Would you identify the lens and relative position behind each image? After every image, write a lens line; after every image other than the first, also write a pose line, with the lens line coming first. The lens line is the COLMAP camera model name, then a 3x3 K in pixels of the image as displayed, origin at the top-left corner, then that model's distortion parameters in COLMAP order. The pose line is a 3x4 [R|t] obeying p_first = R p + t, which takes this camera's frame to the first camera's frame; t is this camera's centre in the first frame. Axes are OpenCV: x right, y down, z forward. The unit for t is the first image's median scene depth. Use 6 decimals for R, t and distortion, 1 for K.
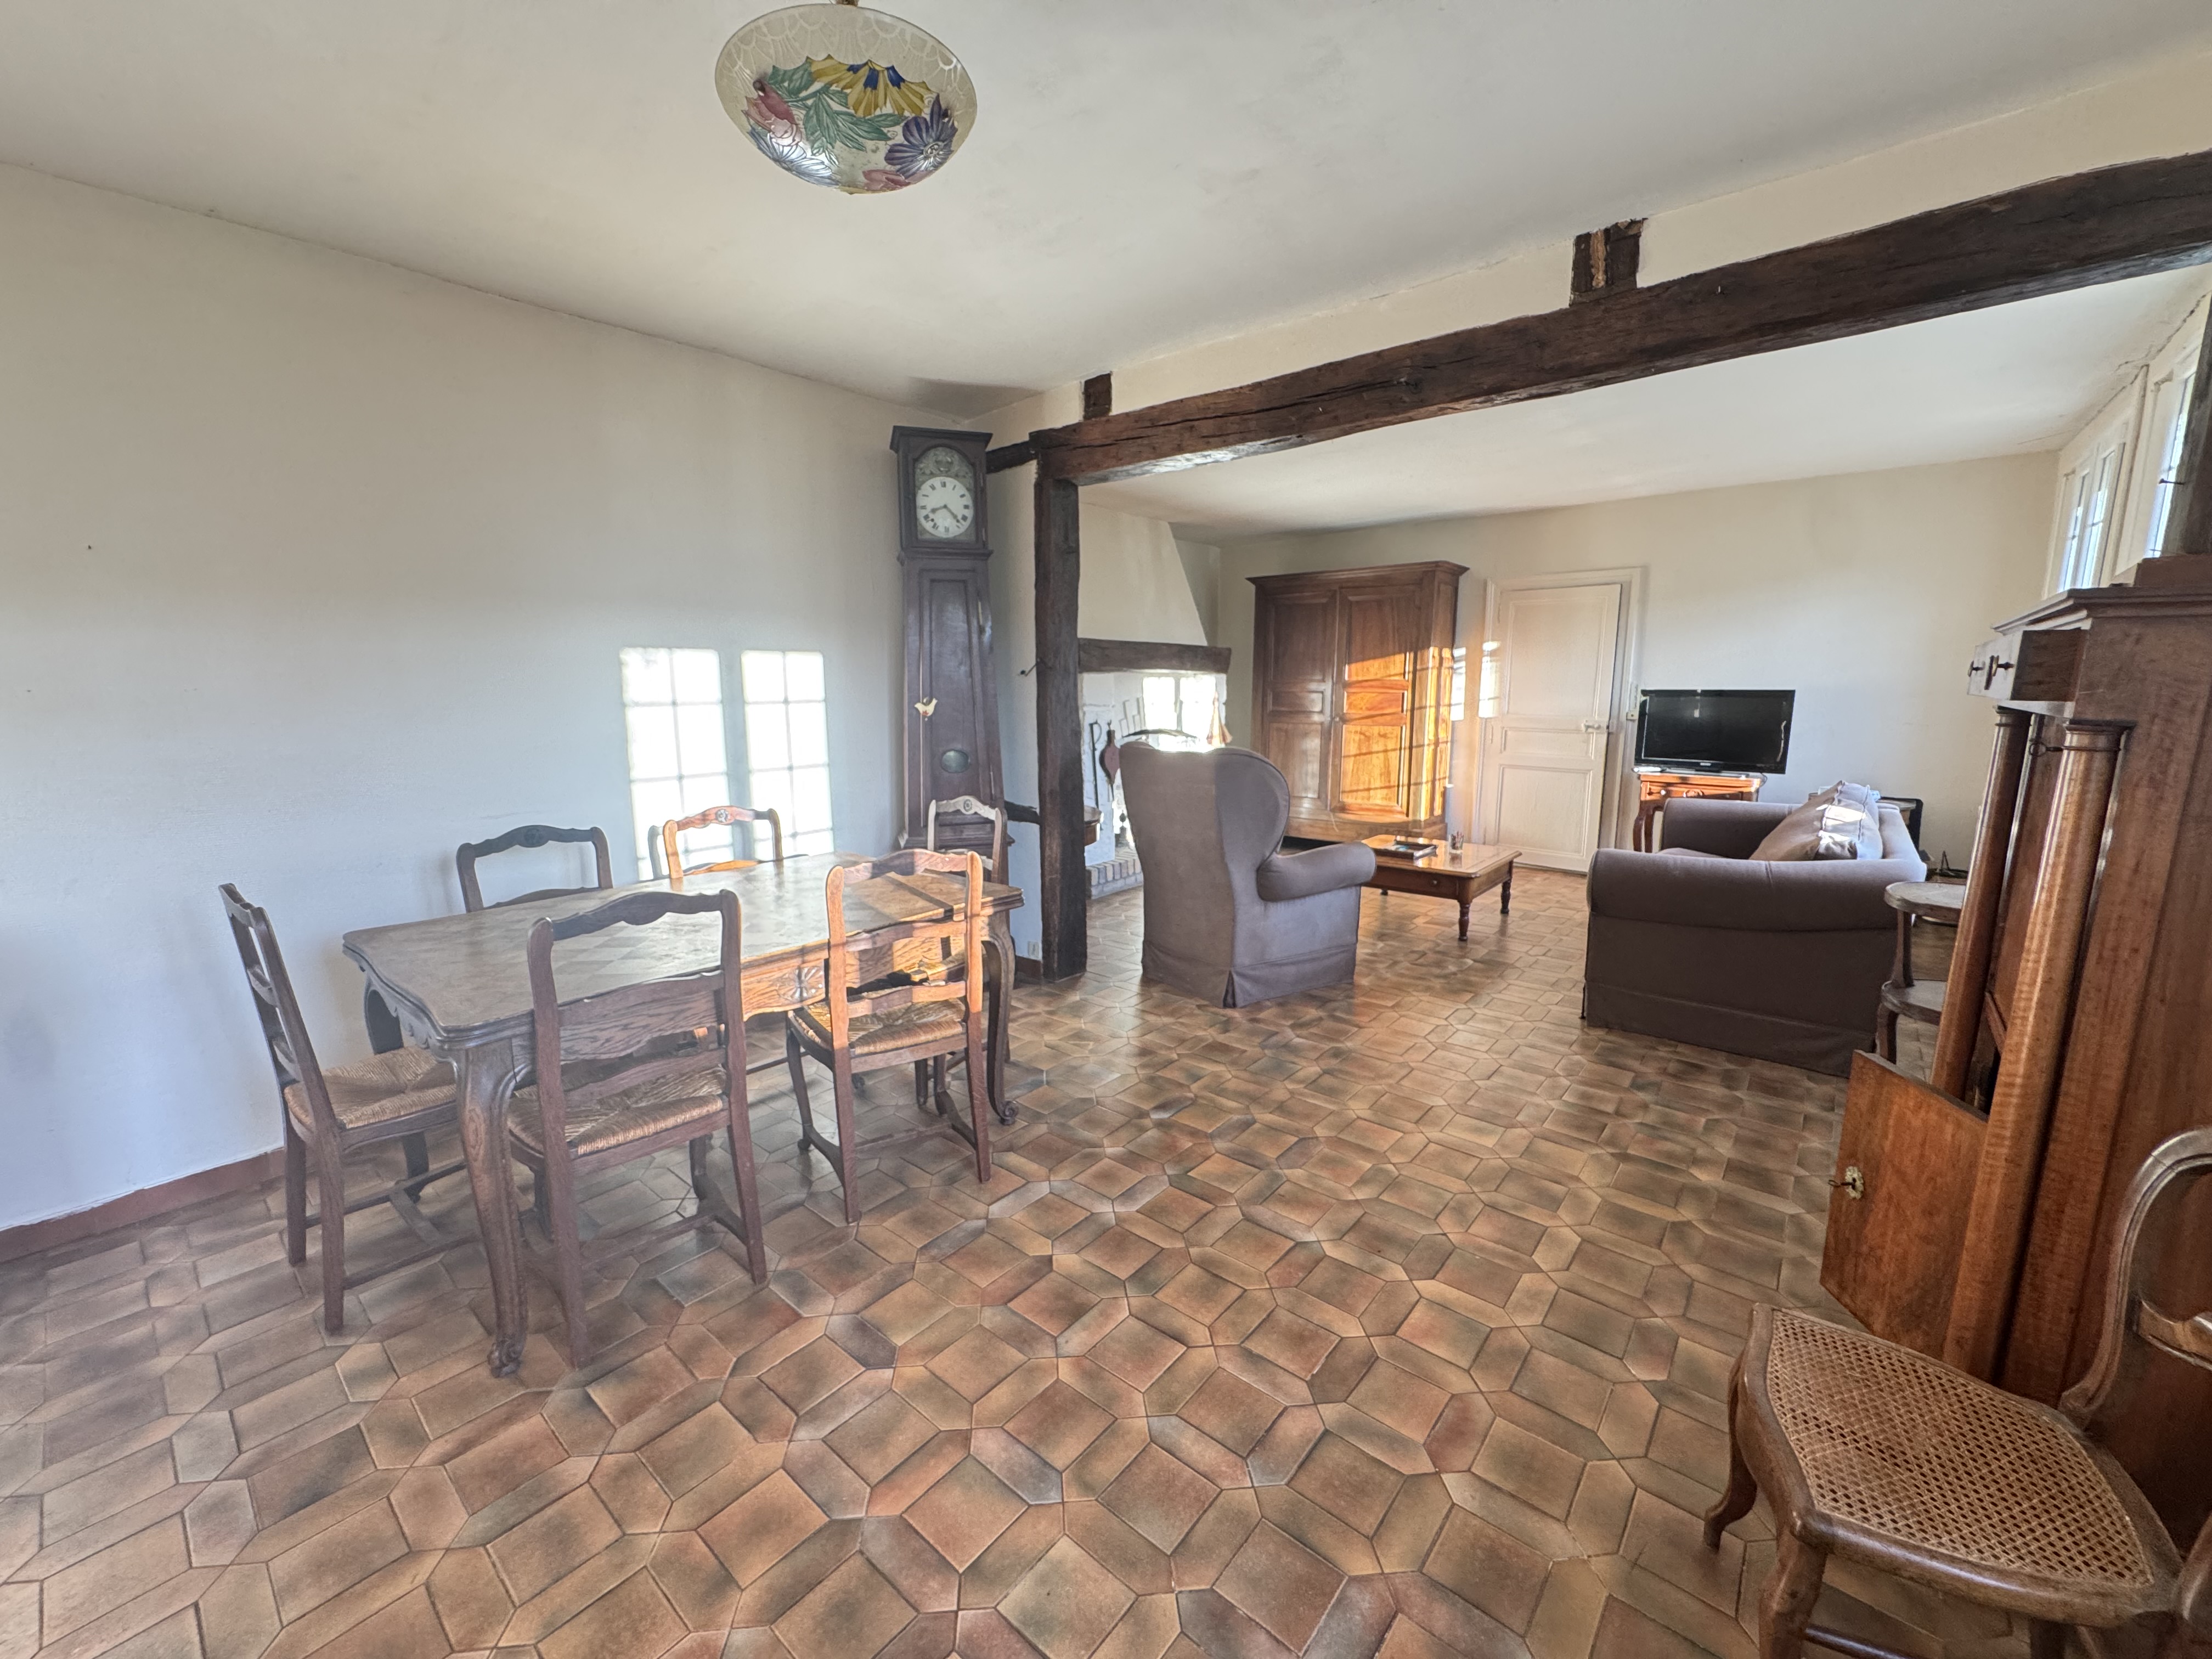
lens RADIAL K [[874.4, 0, 1109.7], [0, 874.4, 834.0], [0, 0, 1]] dist [-0.006736, 0.000300]
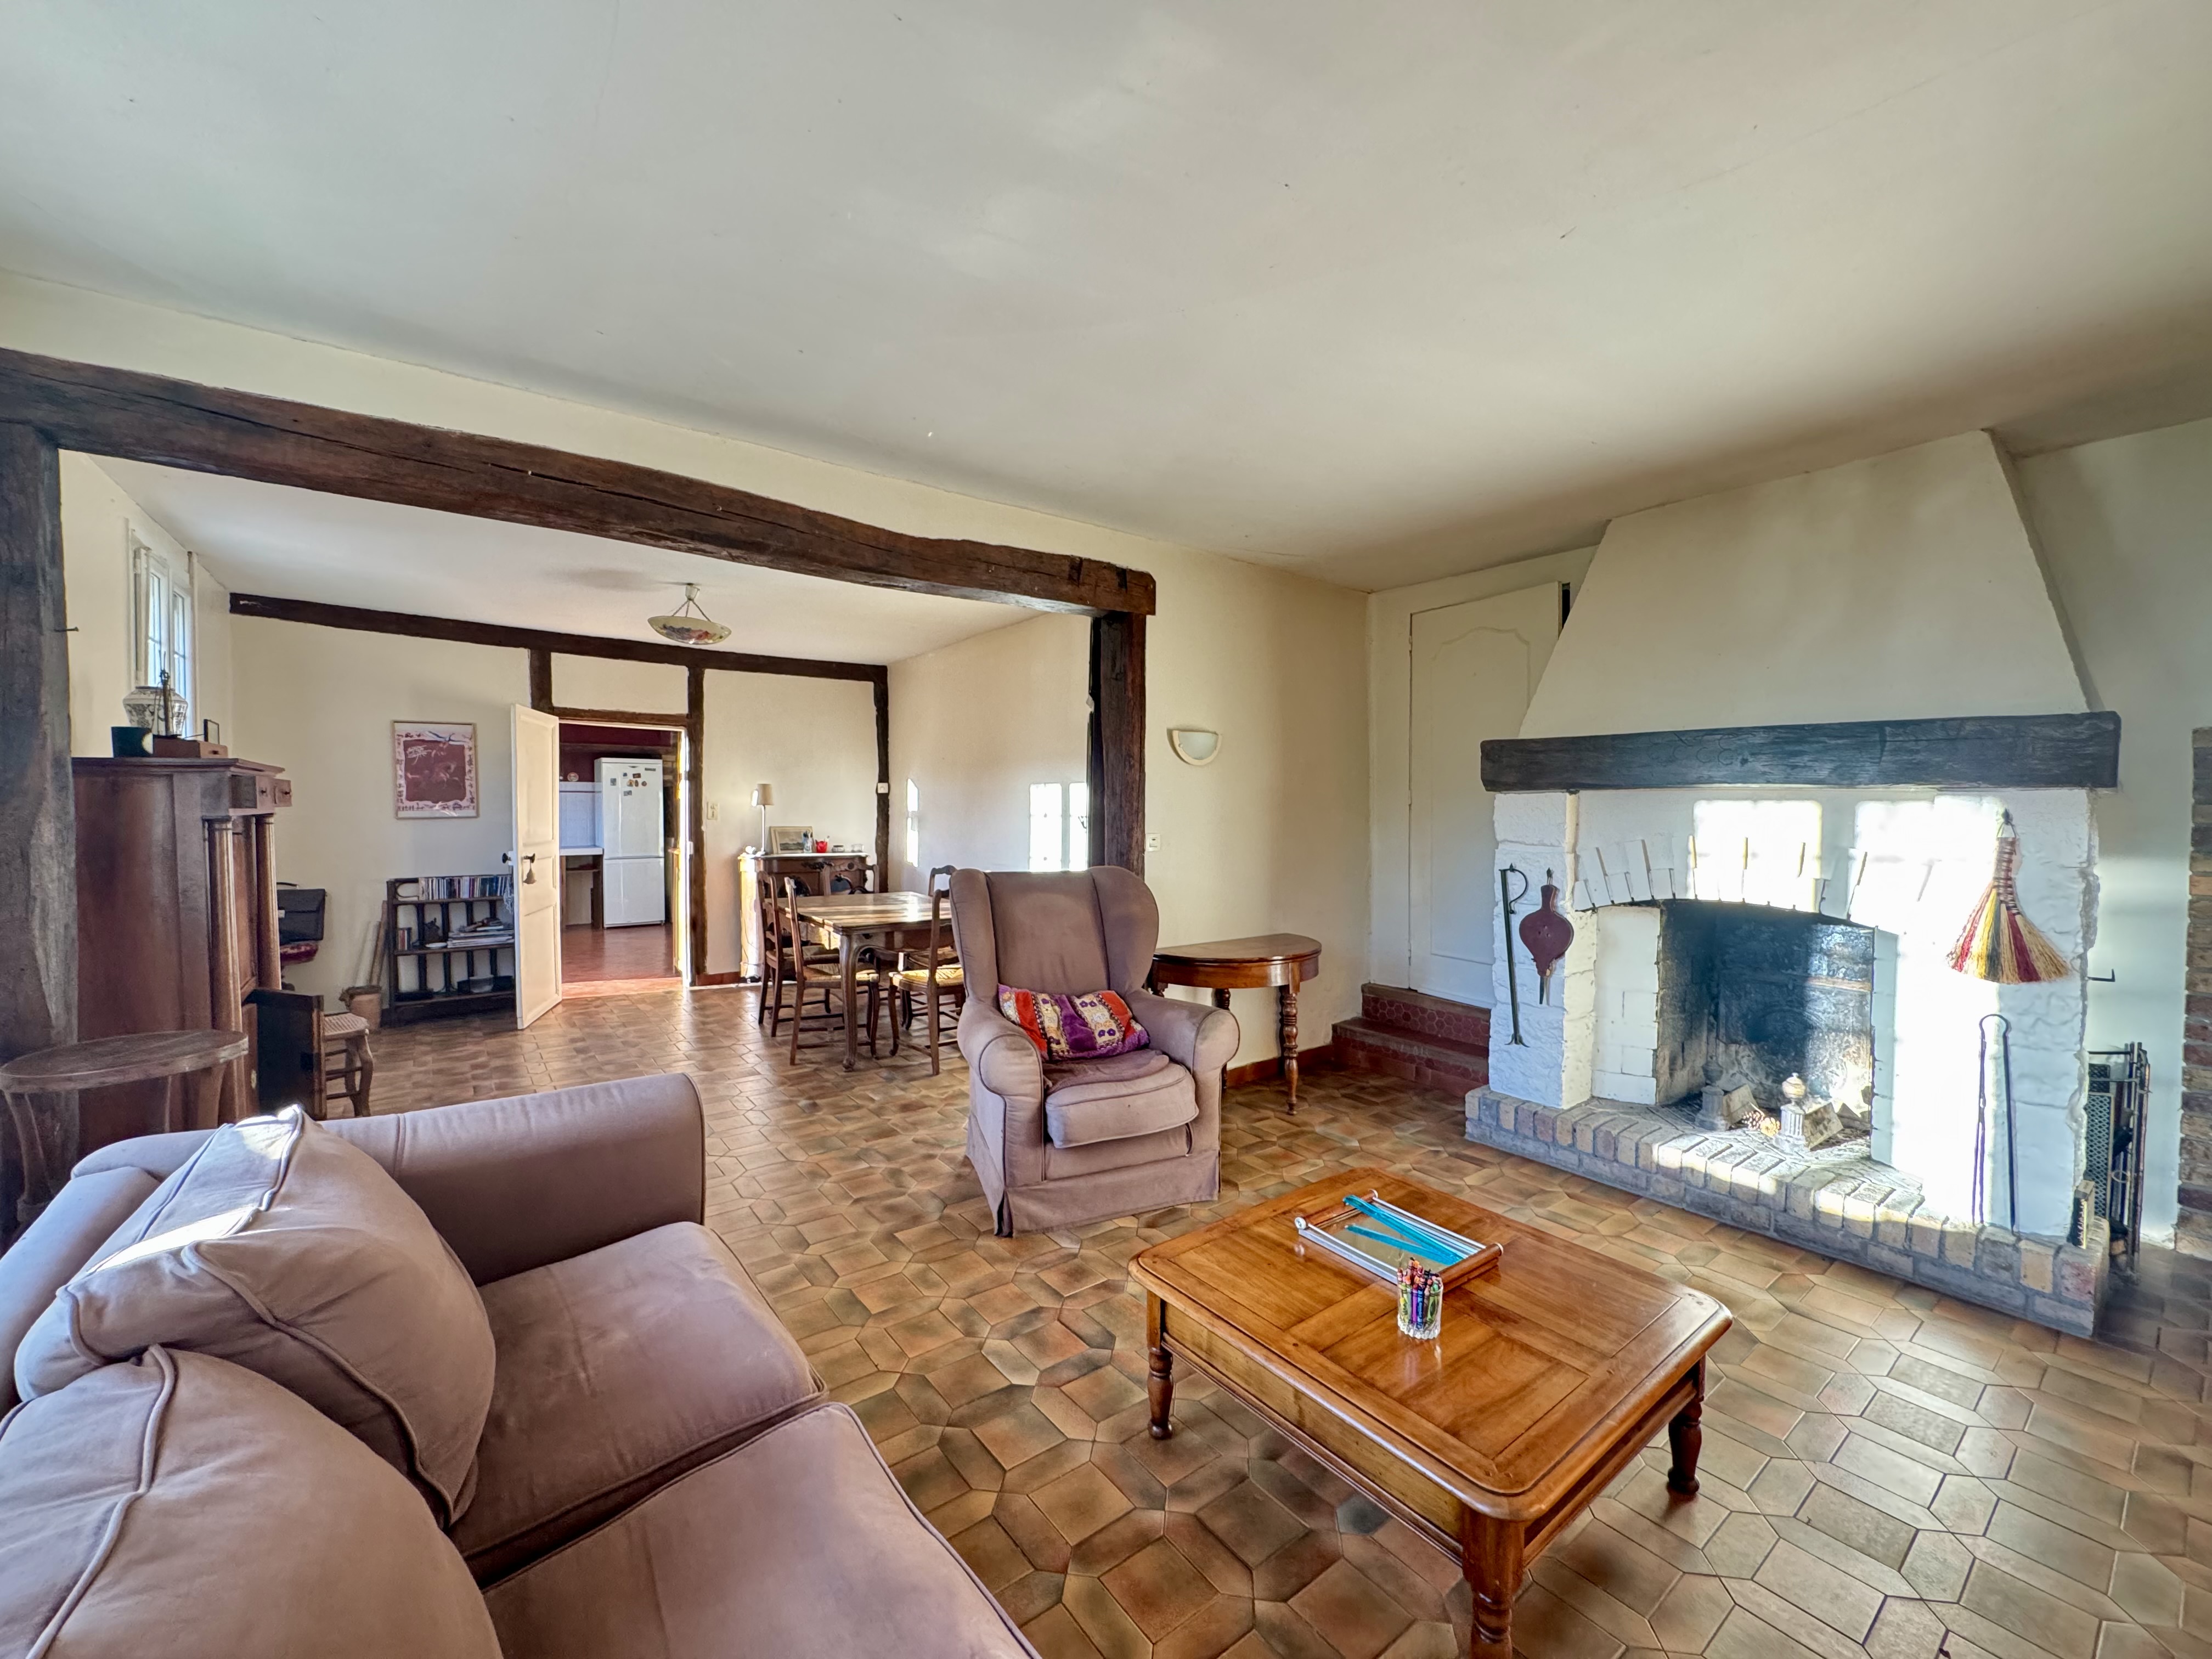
lens RADIAL K [[874.4, 0, 1098.2], [0, 874.4, 835.1], [0, 0, 1]] dist [-0.006736, 0.000300]
pose [[-0.215569, 0.033641, -0.975909, 1.204159], [-0.174812, 0.981932, 0.072463, -0.264232], [0.960714, 0.186222, -0.205793, 1.520931]]
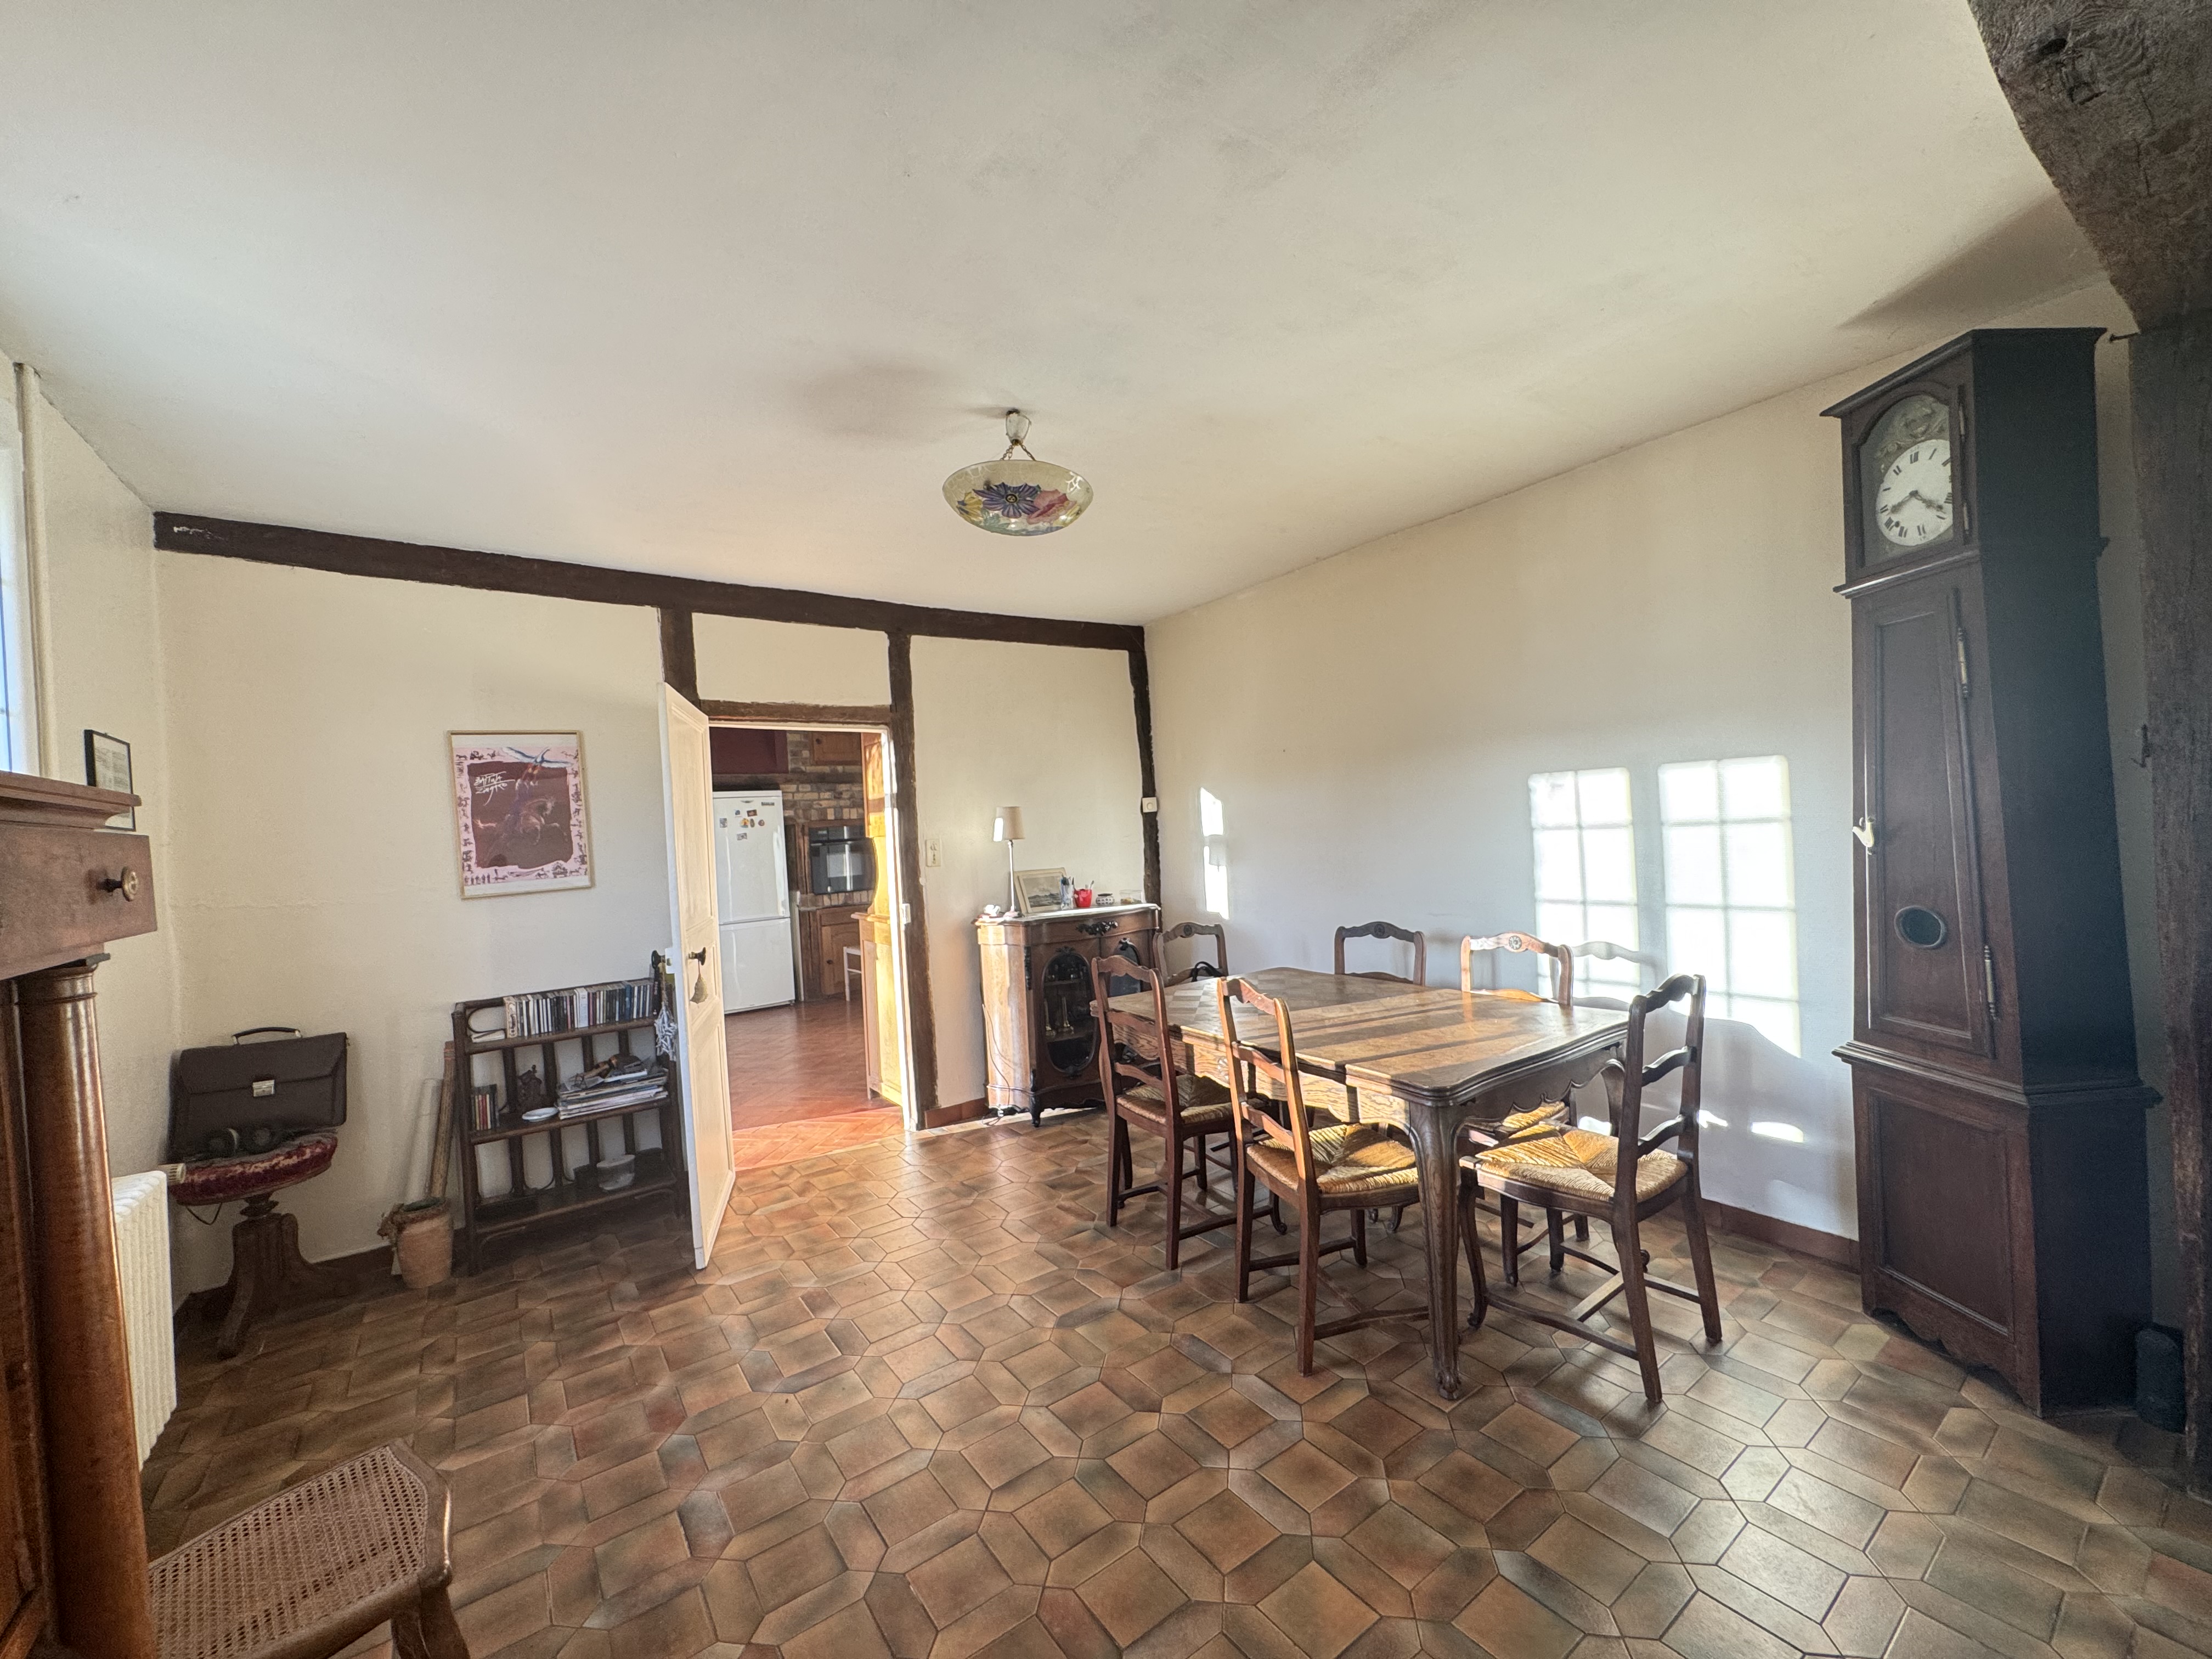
lens RADIAL K [[874.4, 0, 1094.5], [0, 874.4, 836.0], [0, 0, 1]] dist [-0.006736, 0.000300]
pose [[-0.245056, 0.026451, -0.969148, 0.600912], [-0.113756, 0.991938, 0.055837, -0.136956], [0.962812, 0.123930, -0.240072, 0.744050]]
